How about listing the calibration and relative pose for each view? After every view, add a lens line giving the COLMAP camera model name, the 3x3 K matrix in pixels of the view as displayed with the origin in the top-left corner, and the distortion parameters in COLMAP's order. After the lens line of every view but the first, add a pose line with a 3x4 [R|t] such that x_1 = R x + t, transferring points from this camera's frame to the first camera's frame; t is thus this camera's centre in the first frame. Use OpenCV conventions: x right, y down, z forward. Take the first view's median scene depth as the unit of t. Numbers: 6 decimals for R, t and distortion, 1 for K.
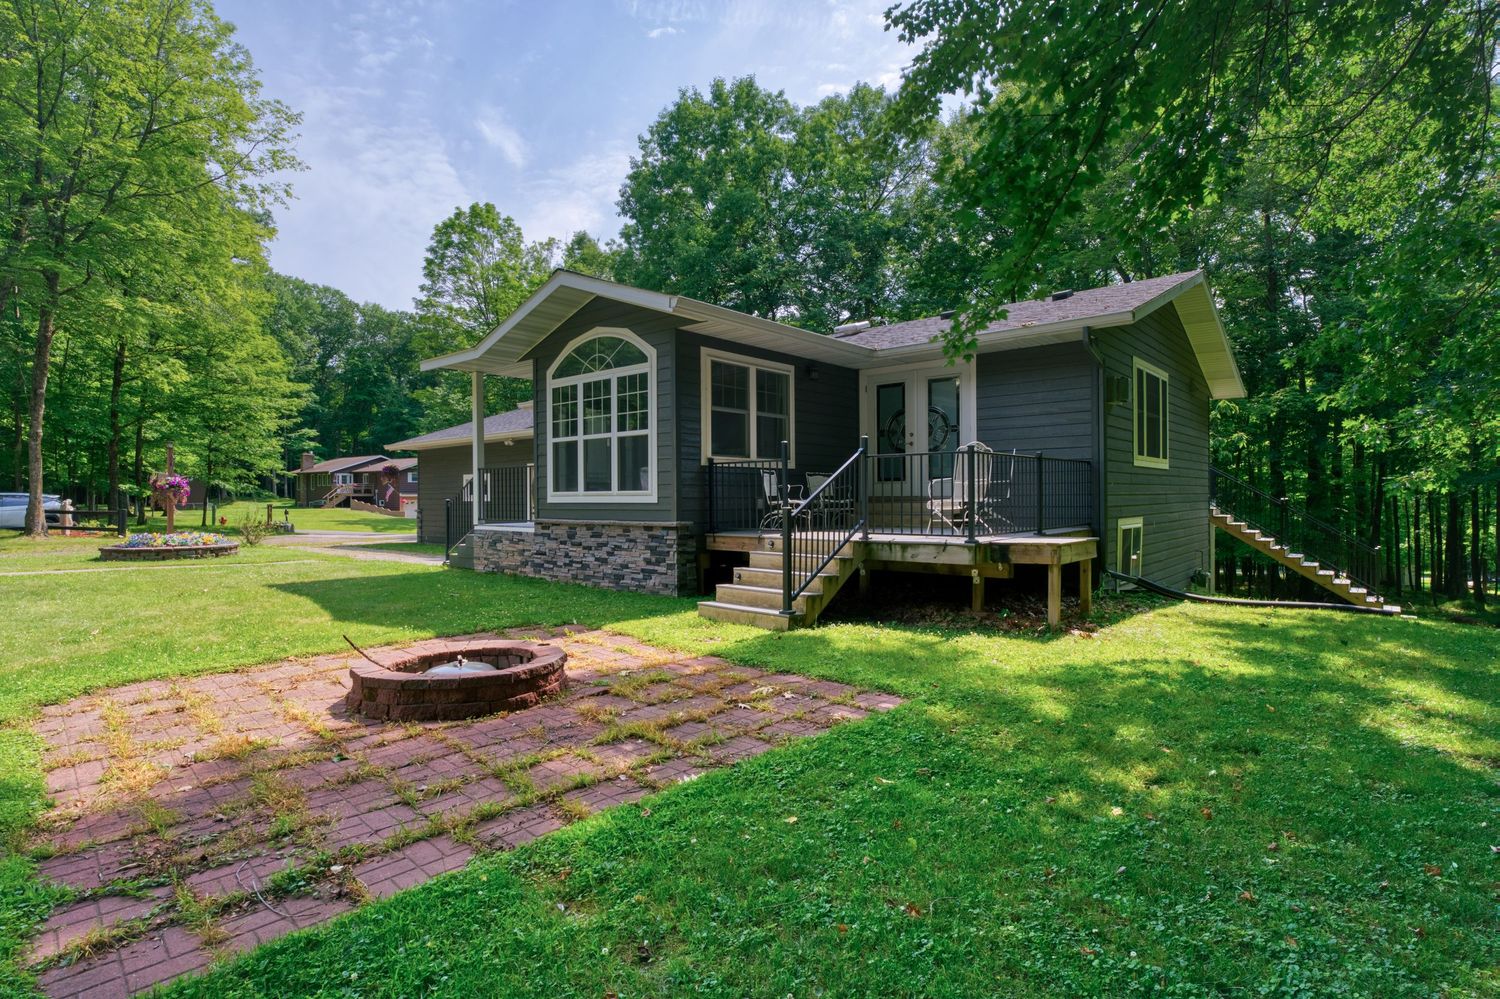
lens RADIAL K [[759.0, 0, 749.7], [0, 759.0, 504.1], [0, 0, 1]] dist [-0.005935, -0.001160]
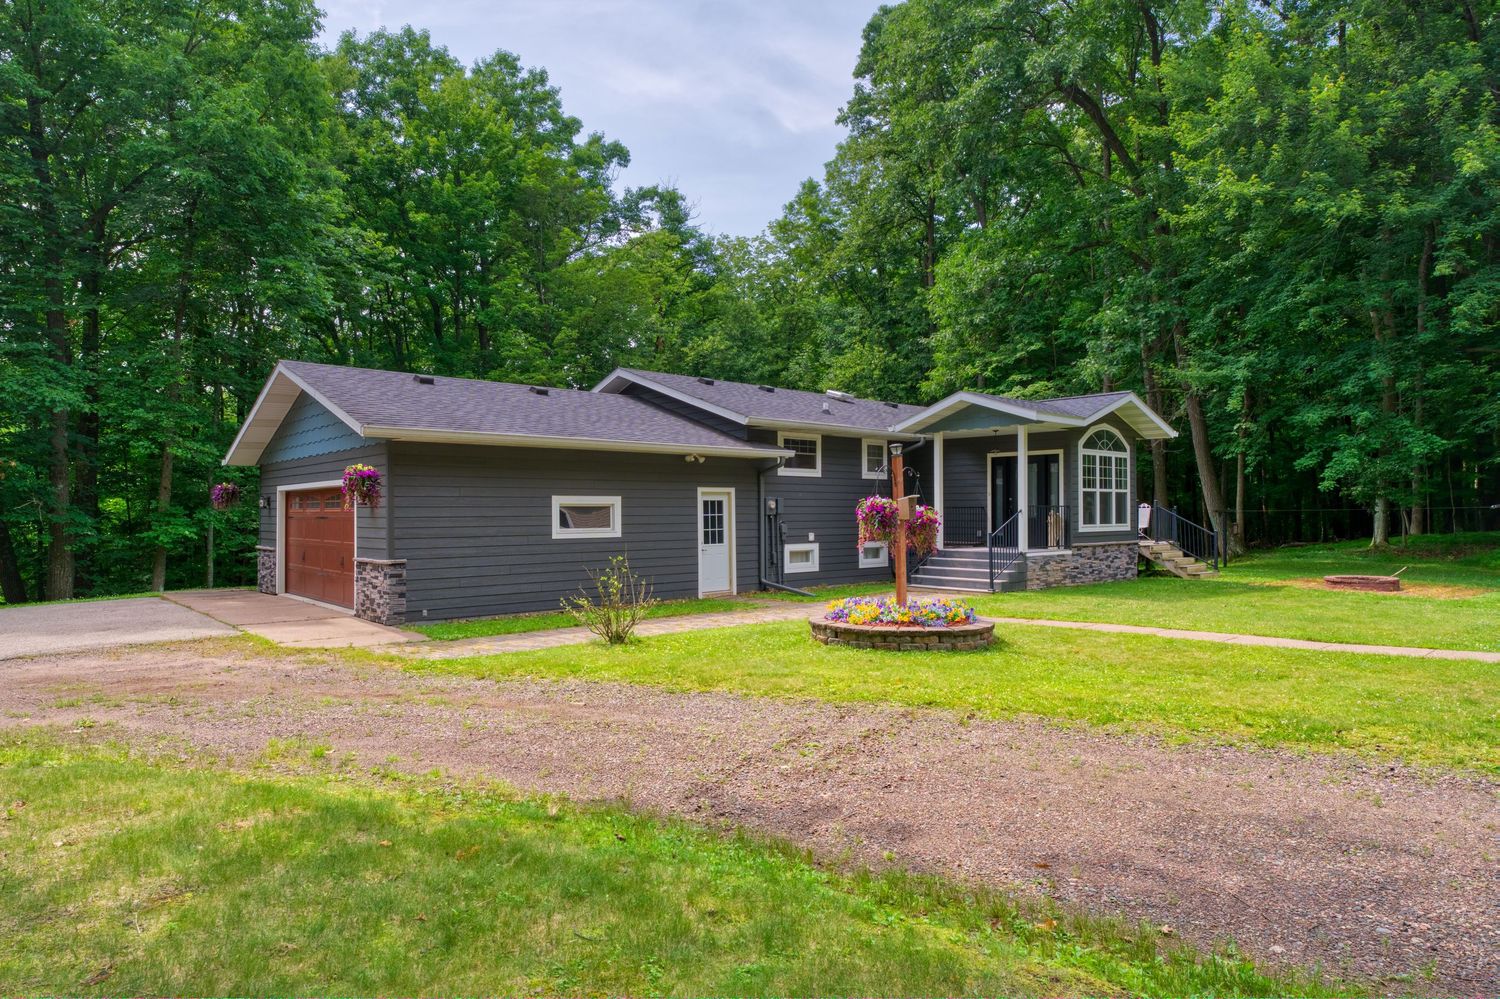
lens RADIAL K [[866.2, 0, 749.0], [0, 866.2, 499.3], [0, 0, 1]] dist [0.000926, -0.000425]
pose [[0.135856, 0.006385, 0.990708, -2.093819], [-0.000349, 0.999979, -0.006397, -0.056911], [-0.990729, 0.000524, 0.135855, 1.470870]]
